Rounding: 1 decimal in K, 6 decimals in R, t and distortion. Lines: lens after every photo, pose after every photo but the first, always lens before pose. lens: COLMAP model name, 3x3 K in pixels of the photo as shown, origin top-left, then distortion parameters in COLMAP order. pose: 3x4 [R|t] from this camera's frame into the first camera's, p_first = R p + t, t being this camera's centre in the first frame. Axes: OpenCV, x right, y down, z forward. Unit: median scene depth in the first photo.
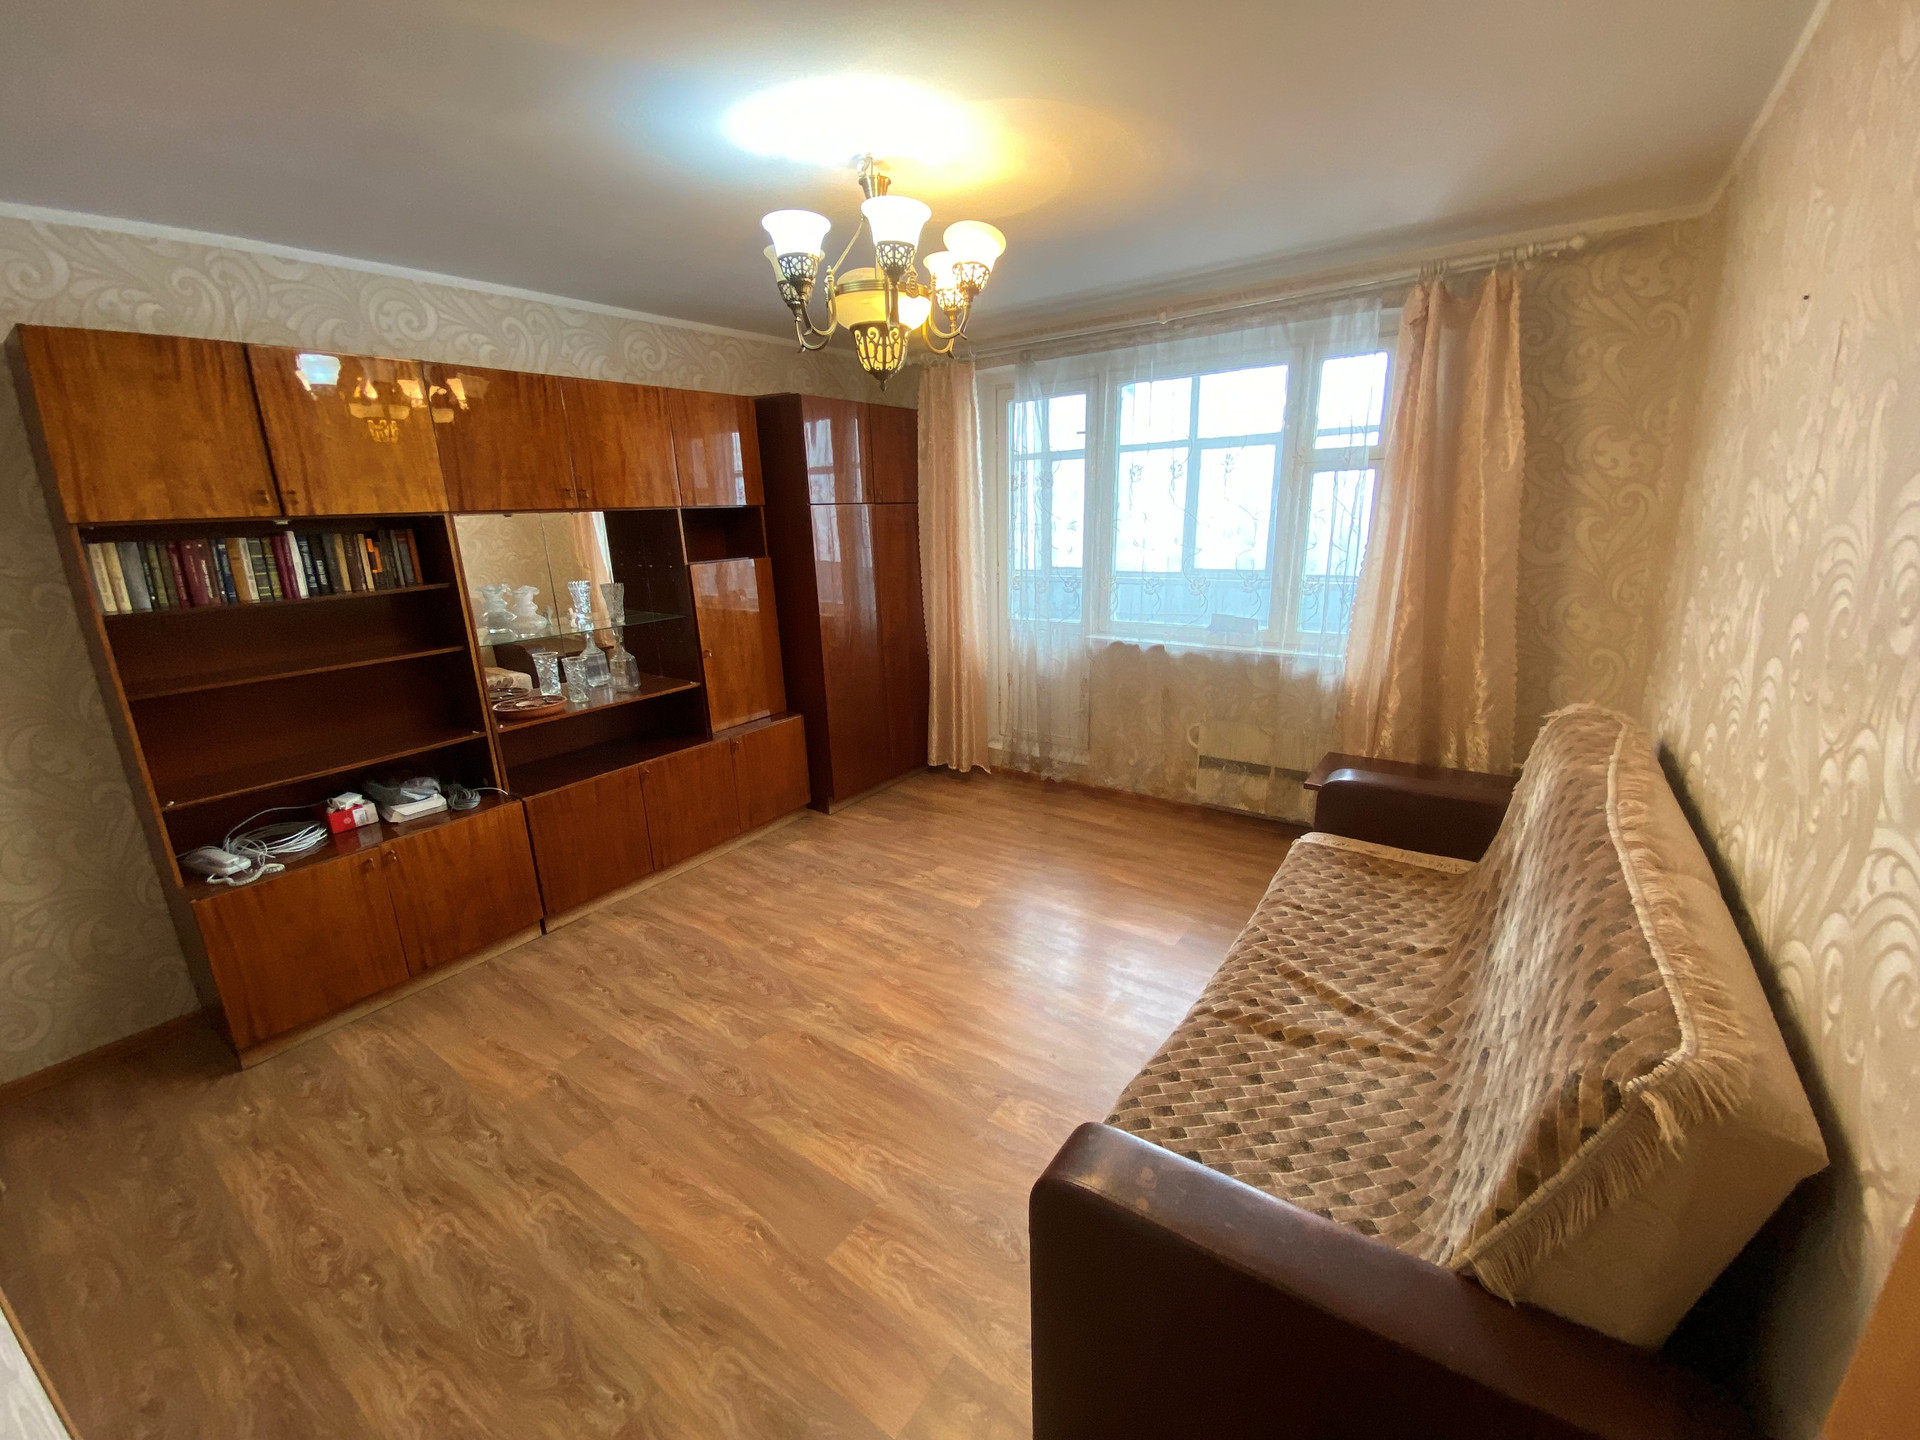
lens RADIAL K [[789.4, 0, 925.9], [0, 789.4, 719.1], [0, 0, 1]] dist [-0.014775, -0.002187]
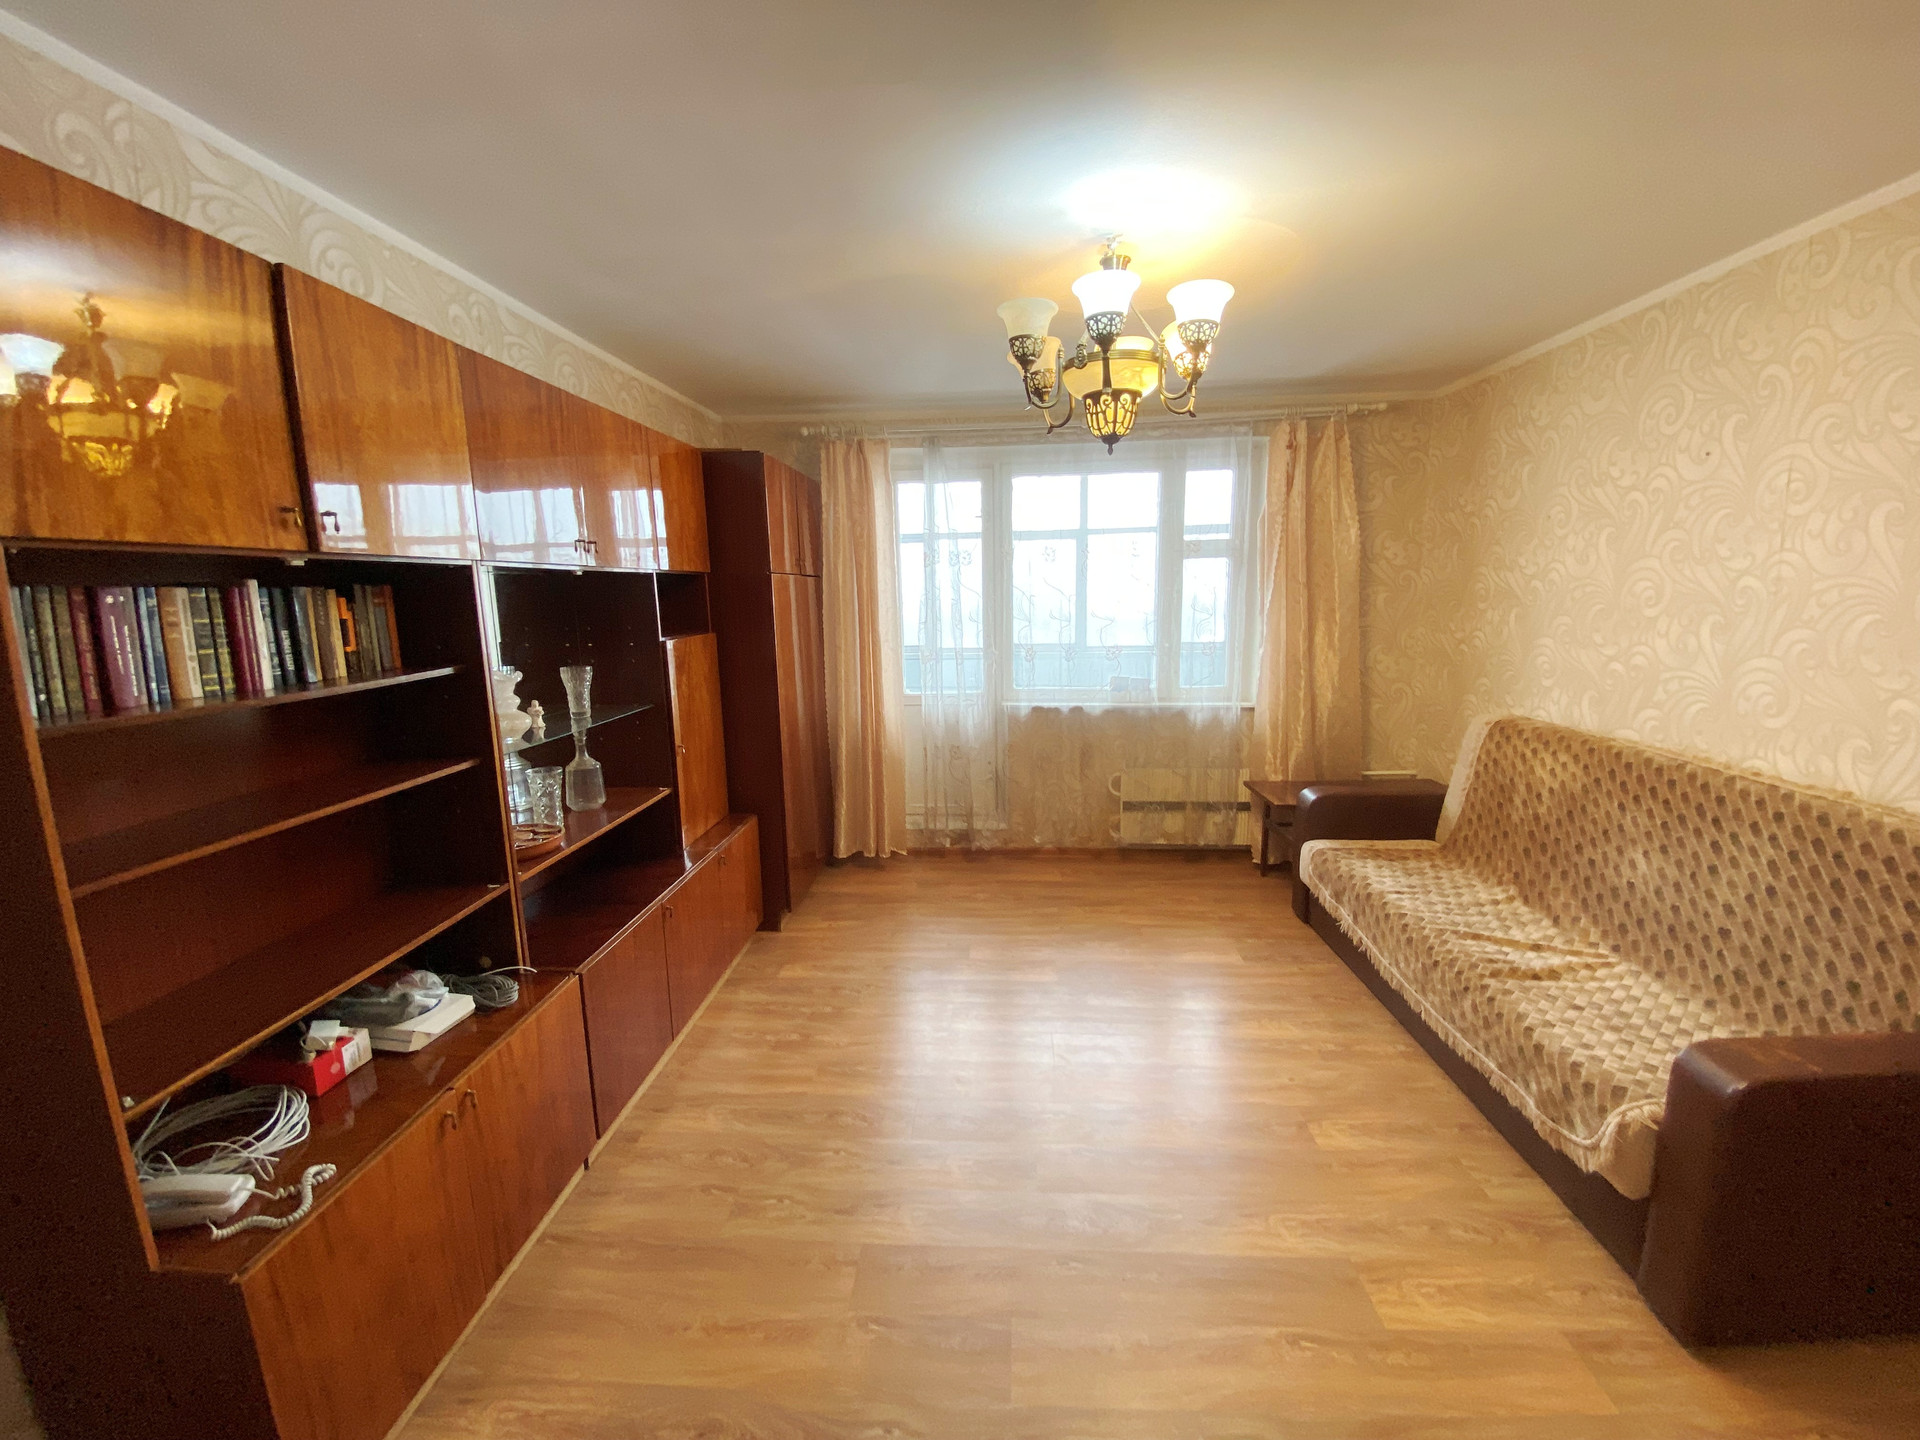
lens RADIAL K [[789.4, 0, 958.7], [0, 789.4, 713.9], [0, 0, 1]] dist [-0.014775, -0.002187]
pose [[0.846643, -0.068335, 0.527755, -0.579733], [0.131303, 0.987884, -0.082727, -0.020591], [-0.515708, 0.139336, 0.845358, 0.211873]]
